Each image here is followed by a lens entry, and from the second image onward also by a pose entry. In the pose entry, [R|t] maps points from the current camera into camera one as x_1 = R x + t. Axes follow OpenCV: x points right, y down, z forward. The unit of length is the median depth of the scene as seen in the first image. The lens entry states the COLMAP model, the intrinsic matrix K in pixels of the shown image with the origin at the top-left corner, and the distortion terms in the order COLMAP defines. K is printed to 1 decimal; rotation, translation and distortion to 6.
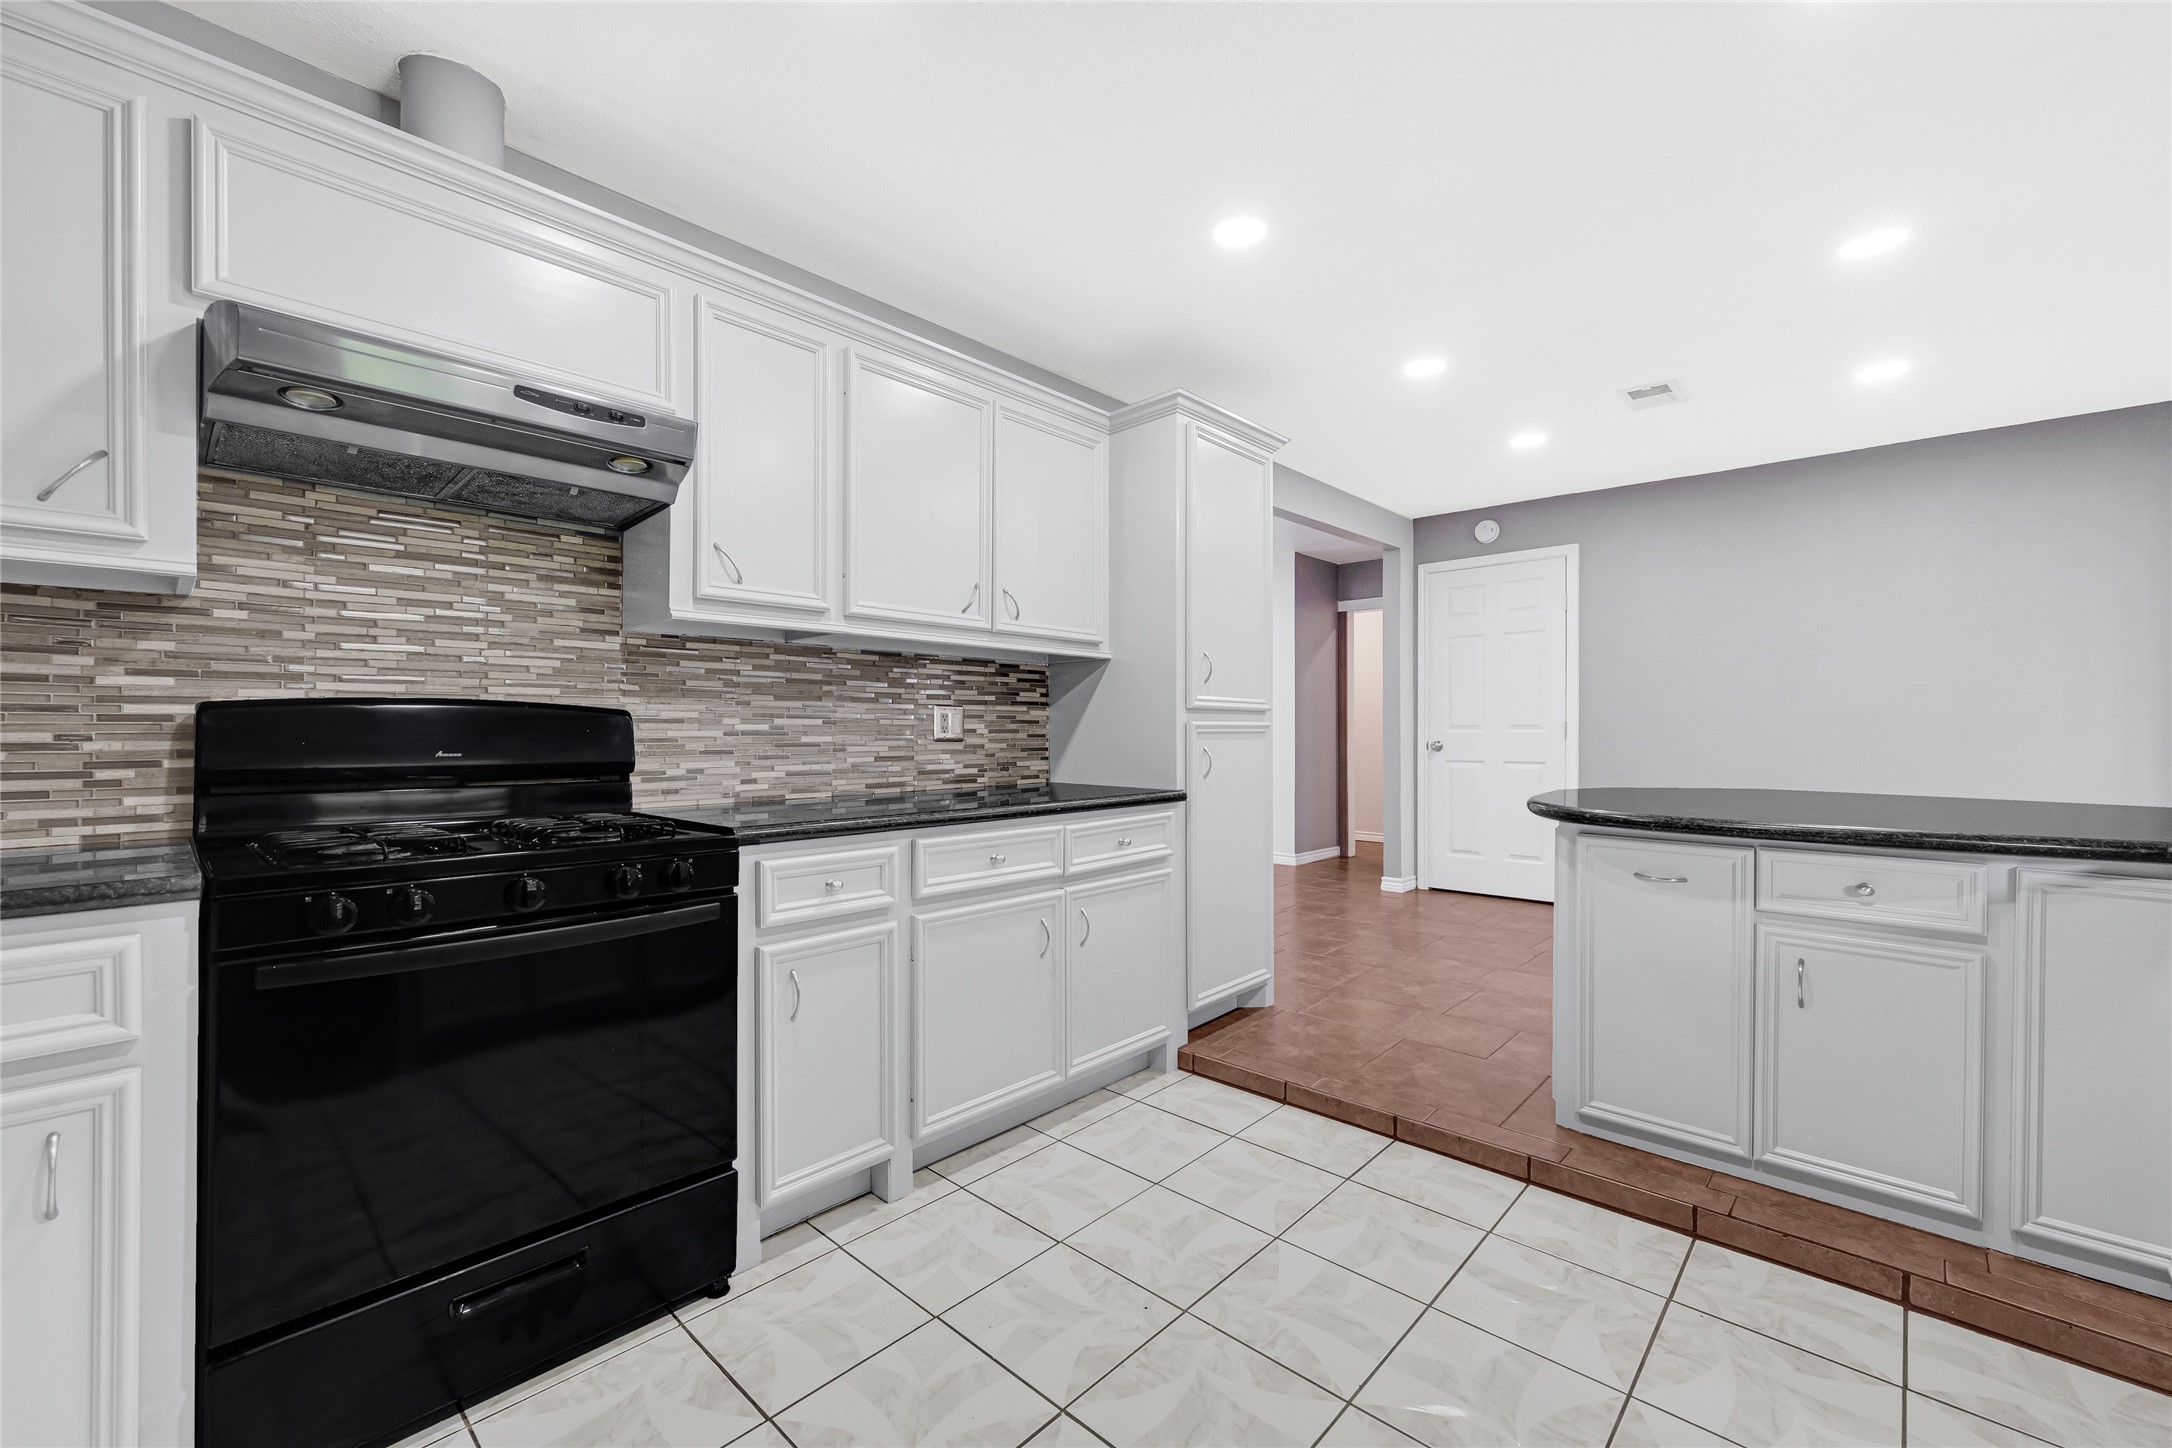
lens RADIAL K [[876.6, 0, 1083.5], [0, 876.6, 724.6], [0, 0, 1]] dist [0.001731, 0.000117]
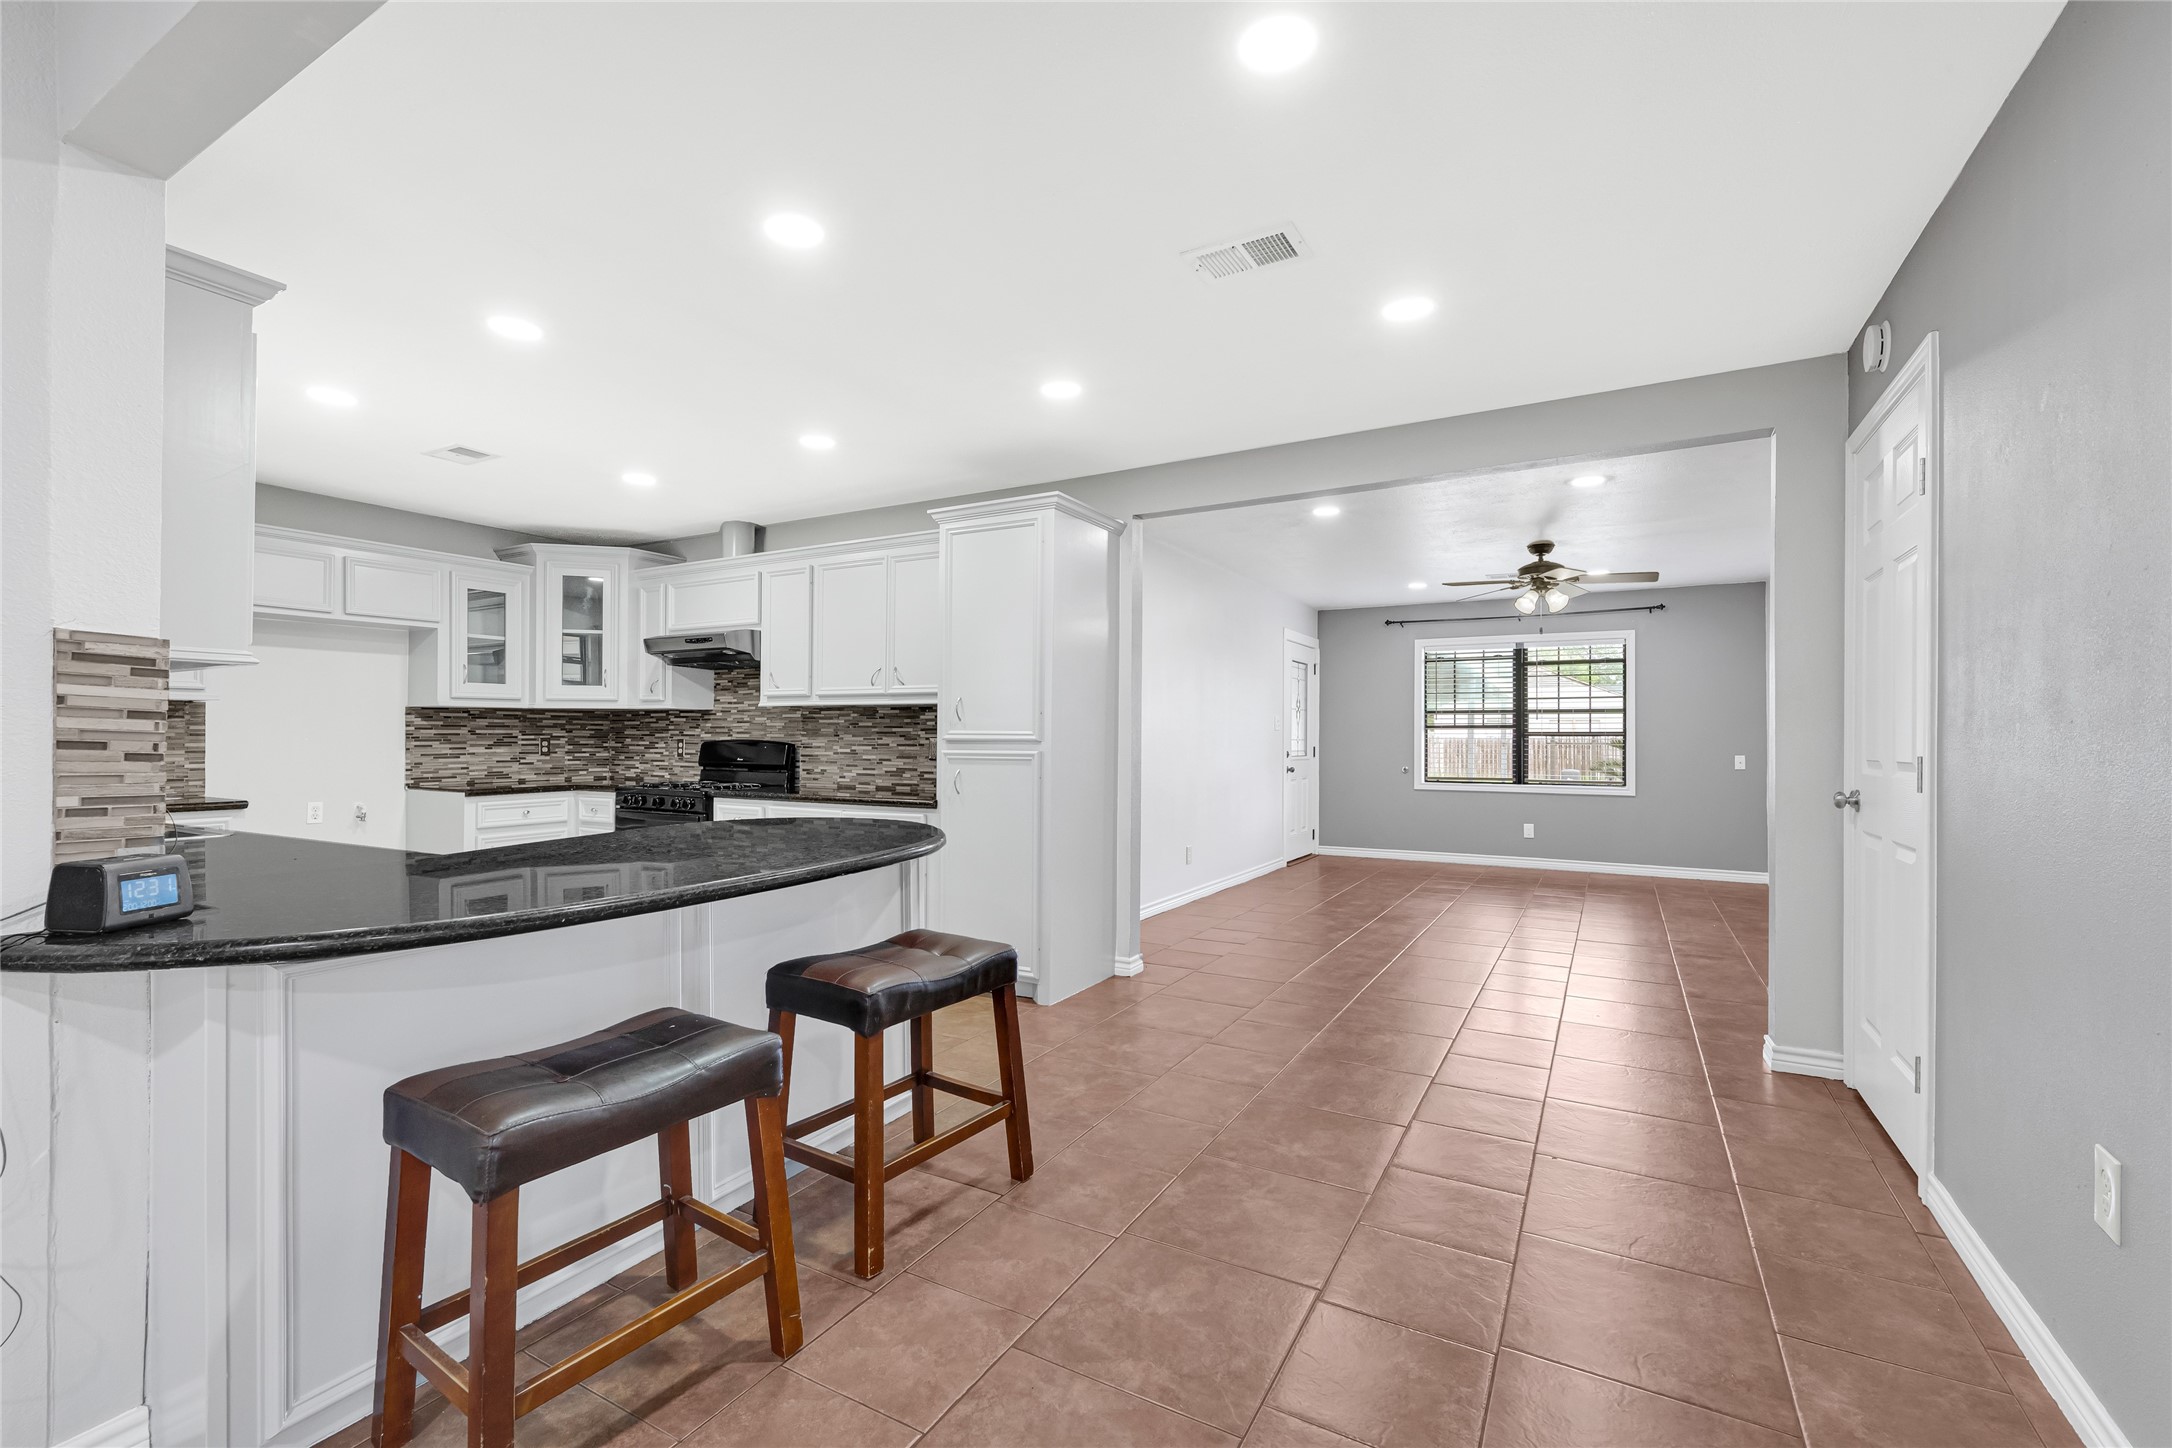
lens RADIAL K [[944.3, 0, 1076.7], [0, 944.3, 727.3], [0, 0, 1]] dist [0.009562, -0.000069]
pose [[0.220754, -0.007837, -0.975298, 1.972214], [0.000949, 0.999969, -0.007820, -0.034807], [0.975329, 0.000801, 0.220754, 1.093239]]
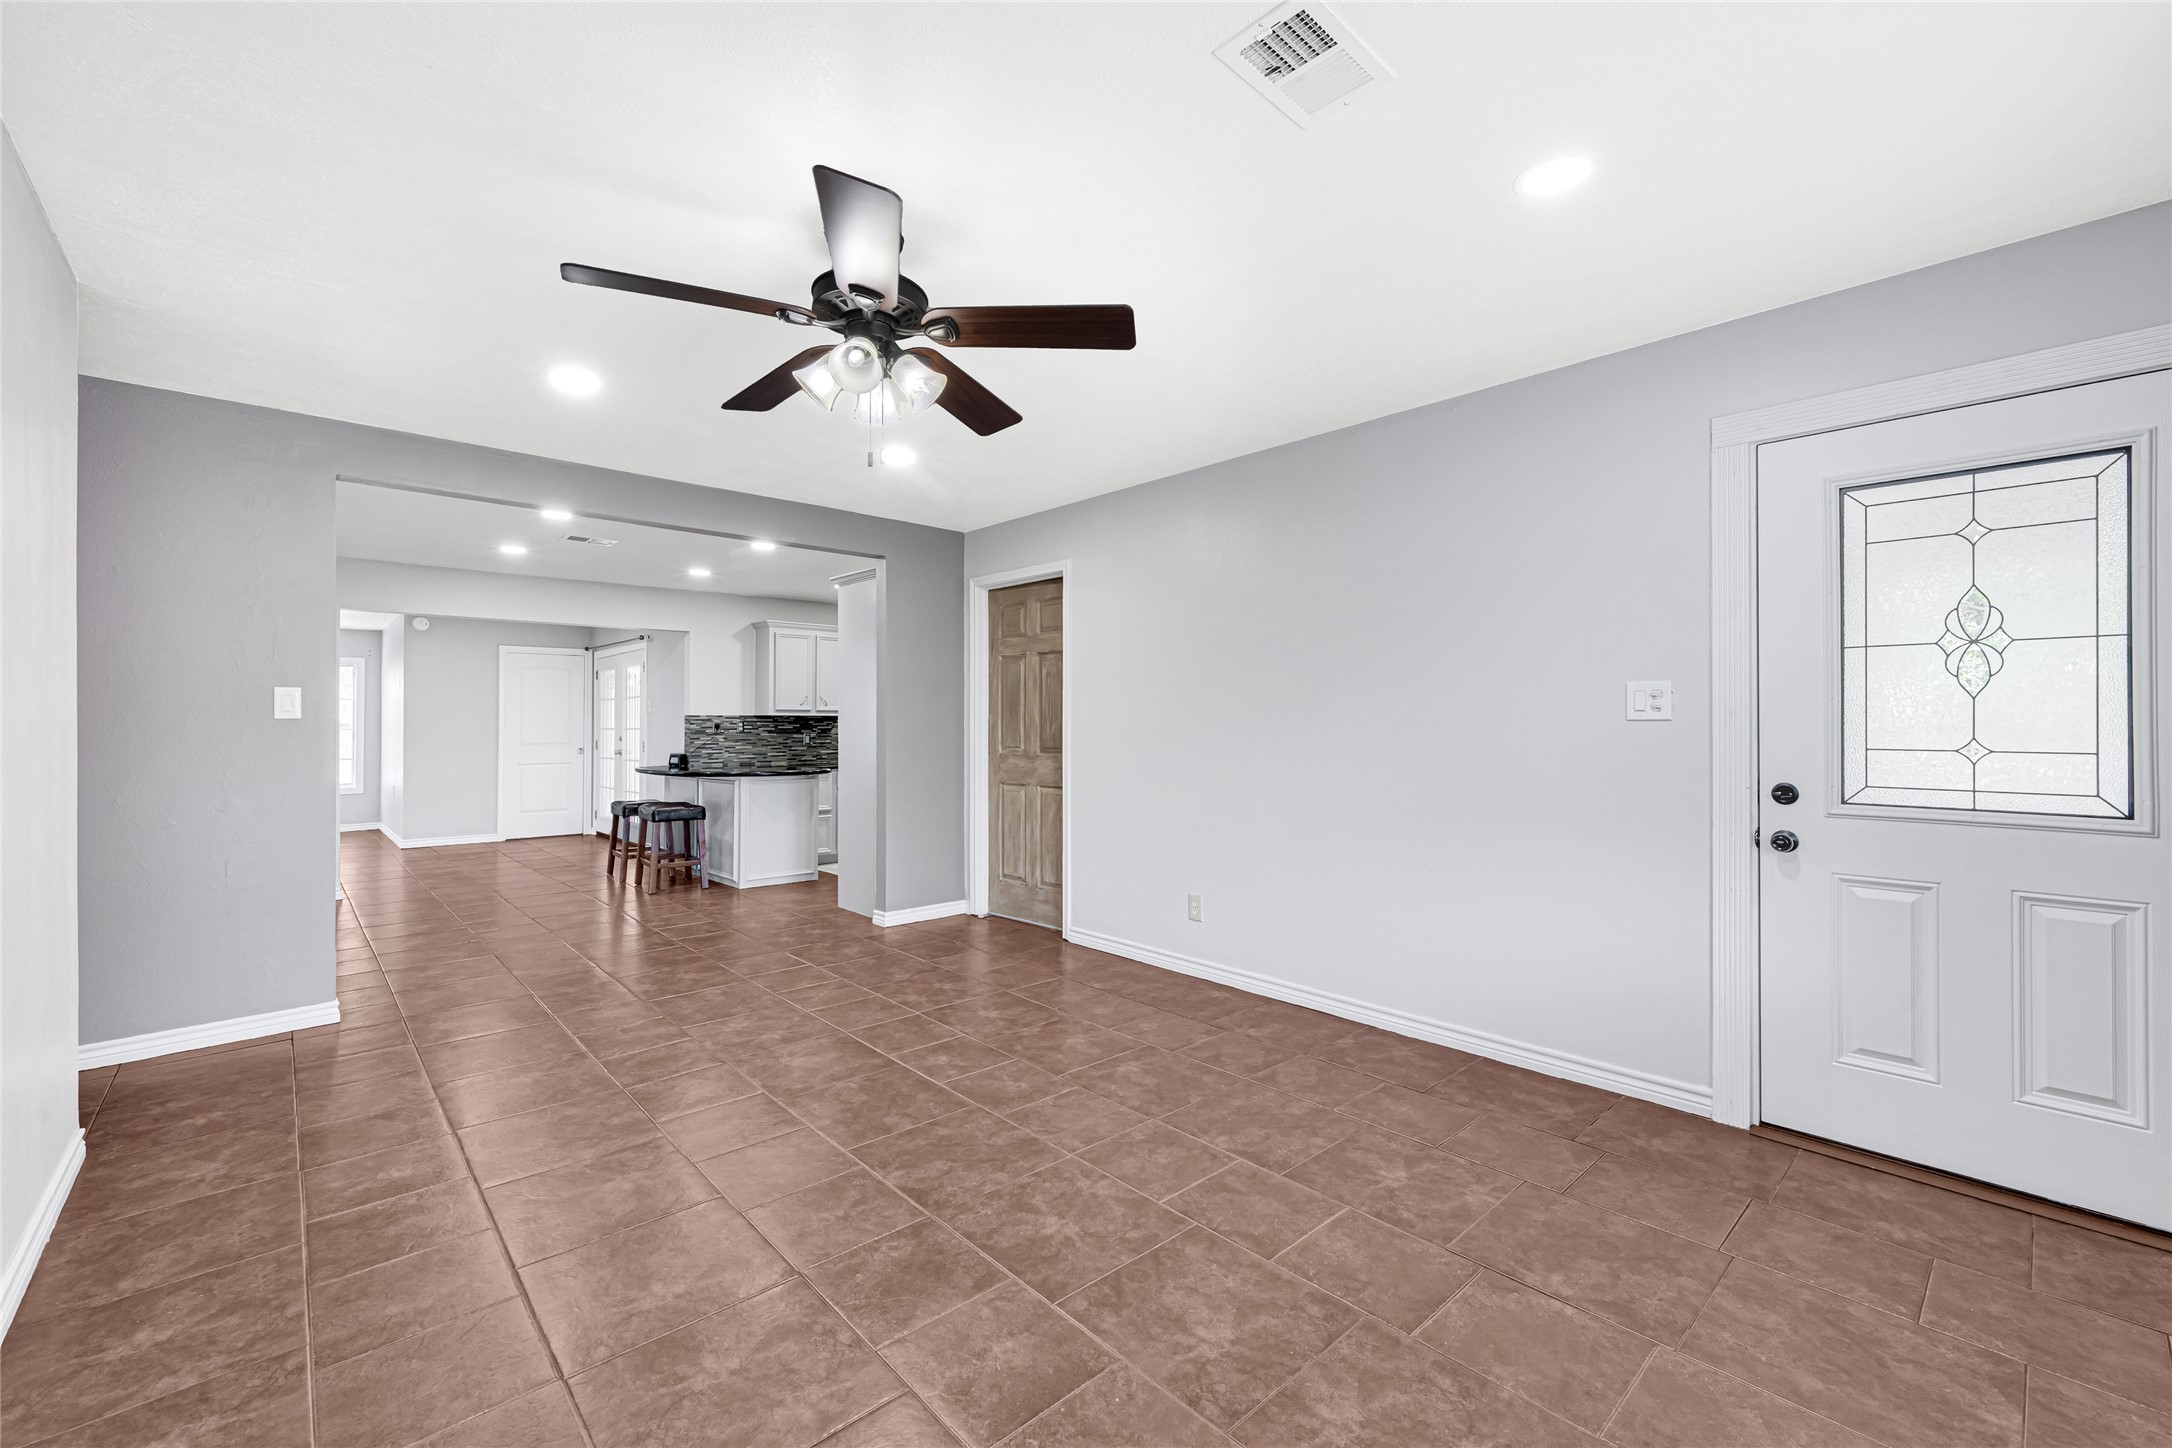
lens RADIAL K [[876.6, 0, 1083.5], [0, 876.6, 724.6], [0, 0, 1]] dist [0.001731, 0.000117]
pose [[-0.996233, 0.004594, 0.086594, -0.592091], [0.004140, 0.999977, -0.005422, -0.039135], [-0.086617, -0.005043, -0.996229, 3.796909]]
